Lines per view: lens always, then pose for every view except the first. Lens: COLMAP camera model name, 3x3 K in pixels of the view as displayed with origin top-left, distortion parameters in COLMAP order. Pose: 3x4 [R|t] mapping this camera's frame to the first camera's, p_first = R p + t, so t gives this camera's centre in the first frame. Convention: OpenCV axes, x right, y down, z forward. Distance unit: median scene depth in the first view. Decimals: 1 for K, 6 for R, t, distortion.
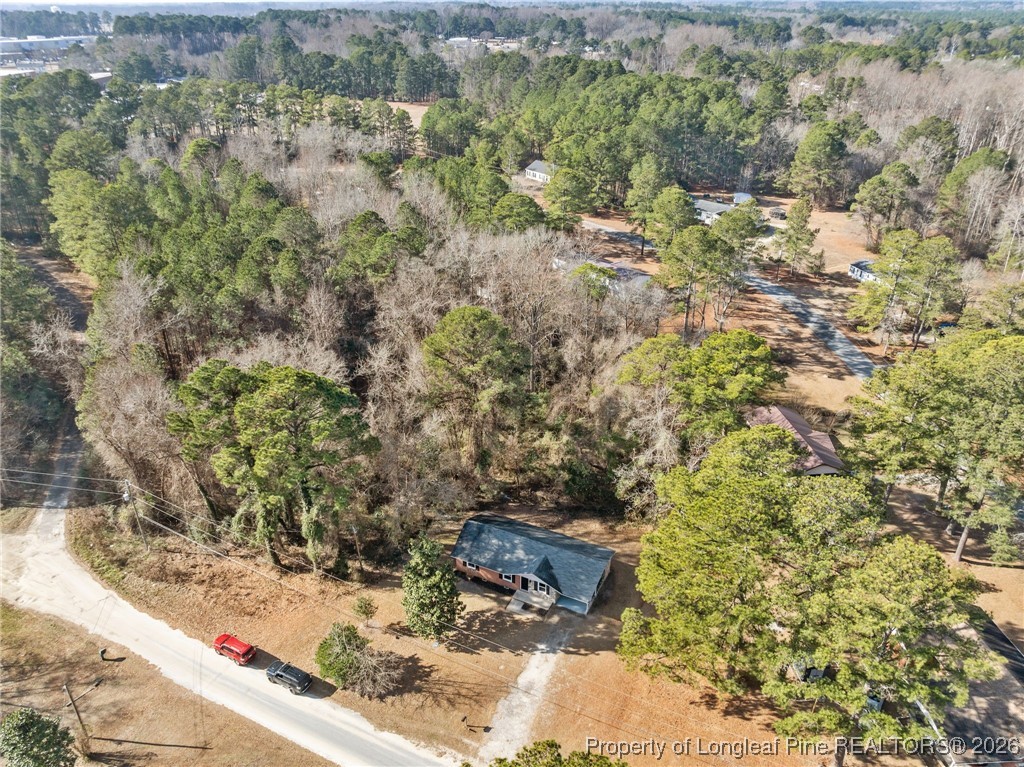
lens RADIAL K [[724.4, 0, 515.0], [0, 724.4, 376.8], [0, 0, 1]] dist [-0.060844, 0.044832]
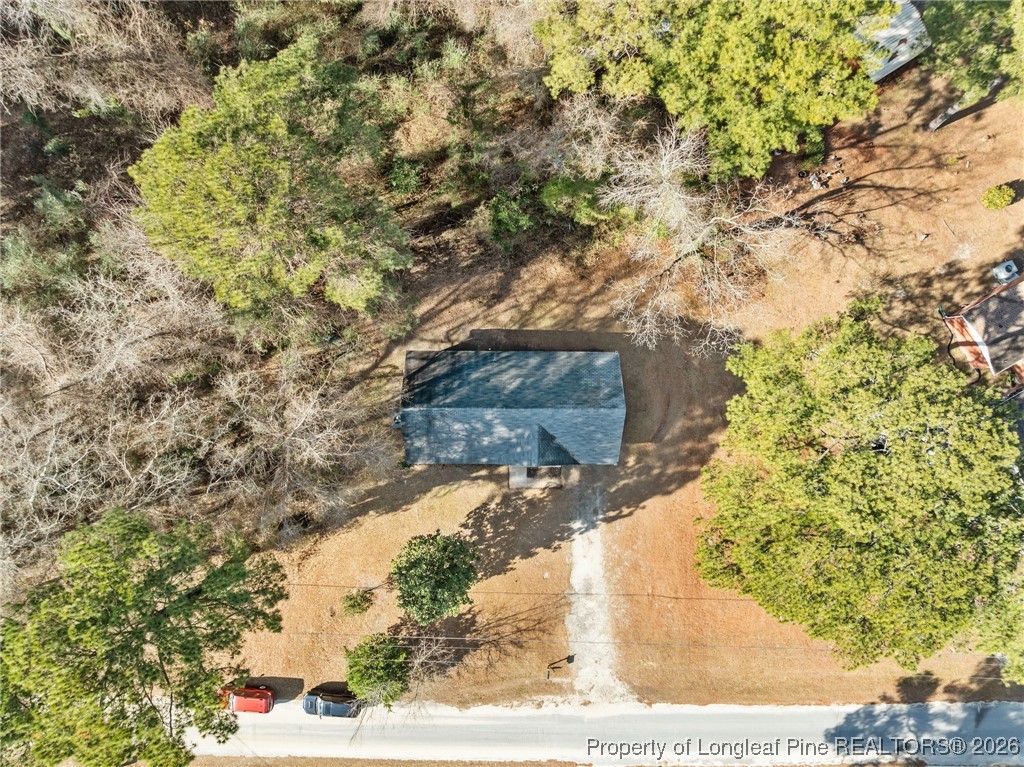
lens RADIAL K [[724.4, 0, 515.0], [0, 724.4, 376.8], [0, 0, 1]] dist [-0.060844, 0.044832]
pose [[0.905038, -0.425328, -0.001366, 0.046266], [0.195718, 0.413604, 0.889172, -0.432678], [-0.377624, -0.805002, 0.457572, 0.791209]]
